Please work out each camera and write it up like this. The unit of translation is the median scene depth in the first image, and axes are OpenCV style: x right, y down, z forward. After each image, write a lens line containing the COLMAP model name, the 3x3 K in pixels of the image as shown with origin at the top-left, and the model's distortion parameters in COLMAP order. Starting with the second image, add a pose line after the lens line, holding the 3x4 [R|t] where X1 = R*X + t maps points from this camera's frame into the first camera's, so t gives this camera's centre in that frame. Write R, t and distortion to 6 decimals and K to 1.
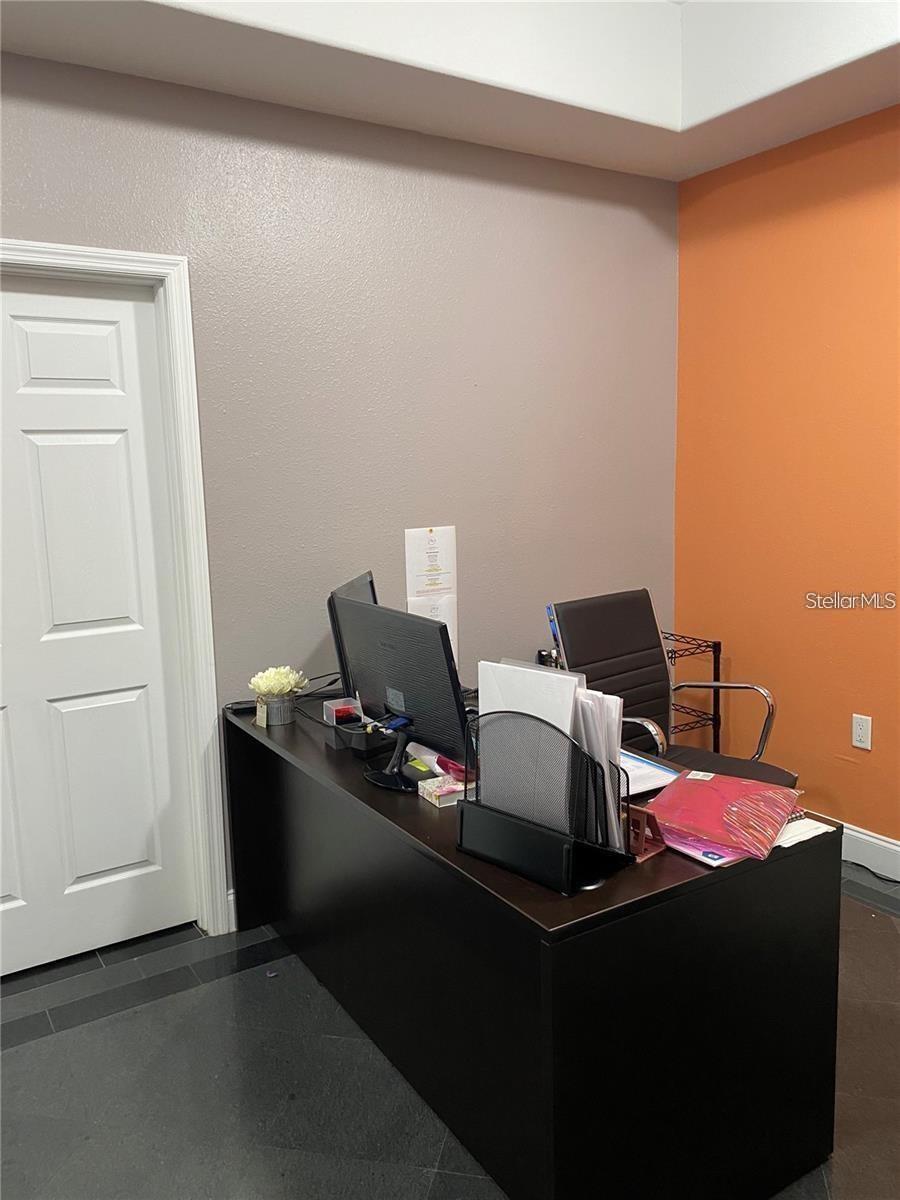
lens RADIAL K [[912.8, 0, 448.2], [0, 912.8, 597.3], [0, 0, 1]] dist [0.000015, -0.030729]
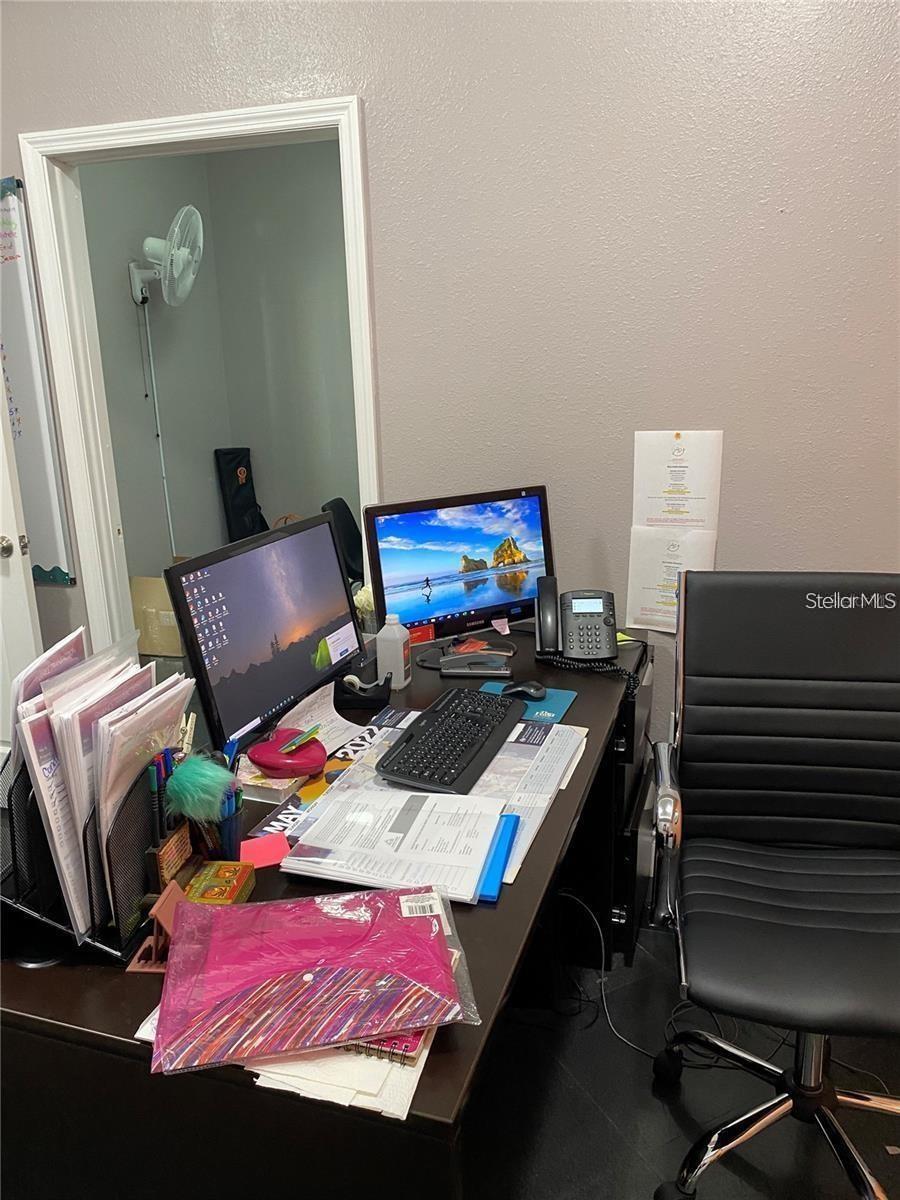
lens RADIAL K [[912.8, 0, 451.4], [0, 912.8, 602.8], [0, 0, 1]] dist [0.000015, -0.030729]
pose [[0.641974, 0.202773, -0.739427, 0.416423], [-0.099879, 0.978294, 0.181562, -0.057294], [0.760193, -0.042704, 0.648292, 0.404041]]
